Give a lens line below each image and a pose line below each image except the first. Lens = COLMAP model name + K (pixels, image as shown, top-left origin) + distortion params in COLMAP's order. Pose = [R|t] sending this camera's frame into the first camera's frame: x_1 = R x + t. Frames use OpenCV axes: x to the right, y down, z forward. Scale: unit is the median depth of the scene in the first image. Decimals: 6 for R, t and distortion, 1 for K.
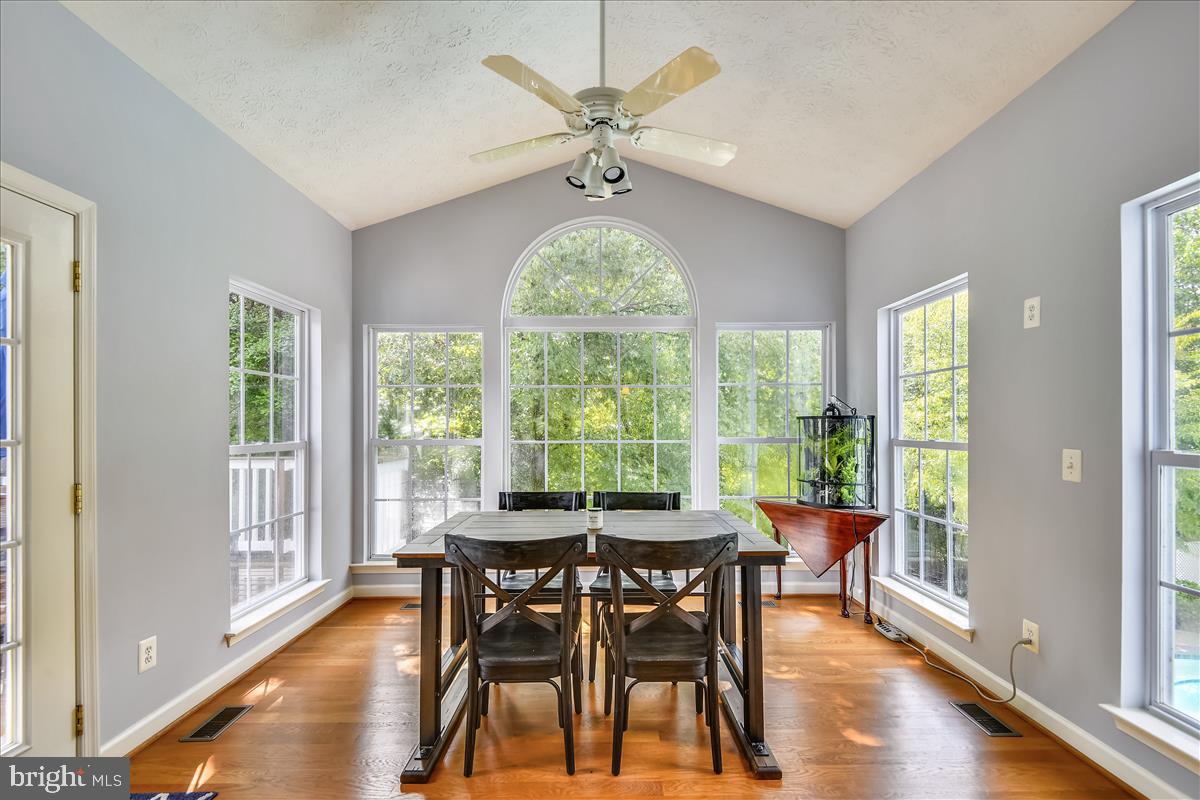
lens RADIAL K [[549.1, 0, 594.5], [0, 549.1, 414.6], [0, 0, 1]] dist [0.001252, -0.000092]
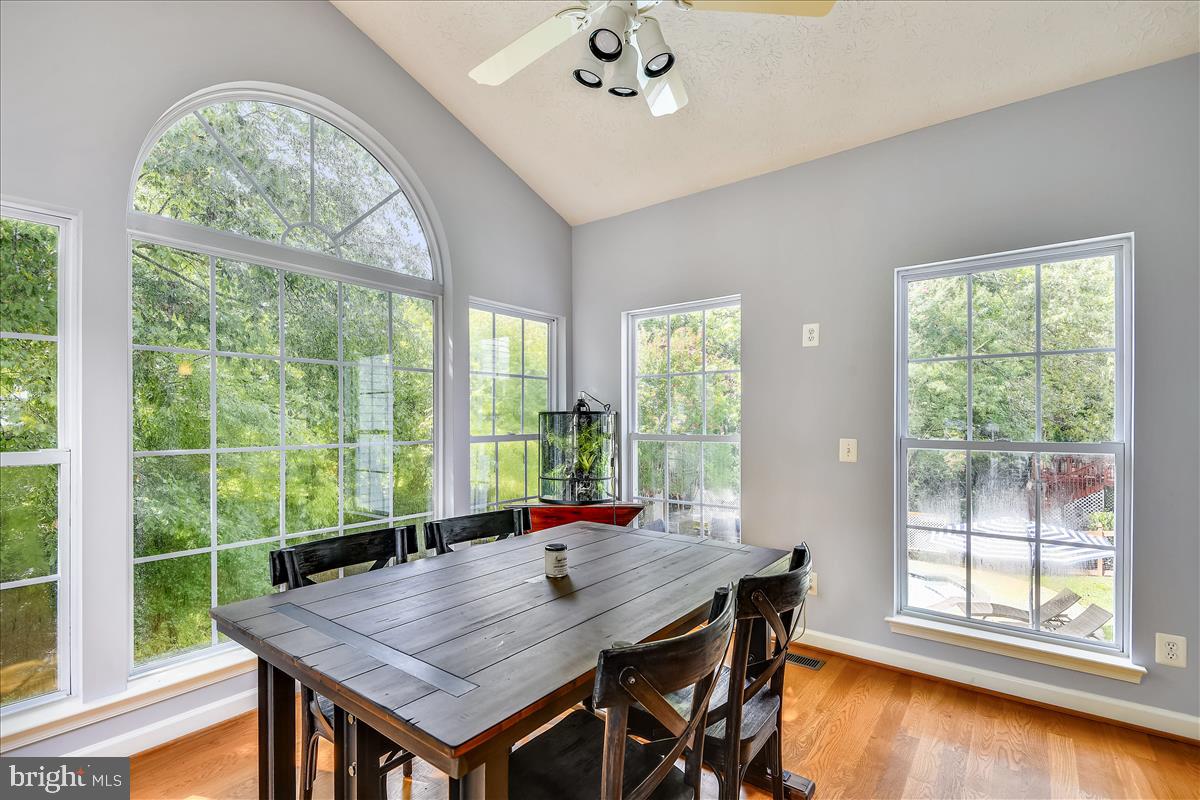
lens RADIAL K [[549.1, 0, 594.5], [0, 549.1, 414.6], [0, 0, 1]] dist [0.001252, -0.000092]
pose [[0.613093, 0.004516, 0.789998, -0.351965], [-0.012522, 0.999914, 0.004002, 0.003333], [-0.789912, -0.012346, 0.613097, 0.386767]]
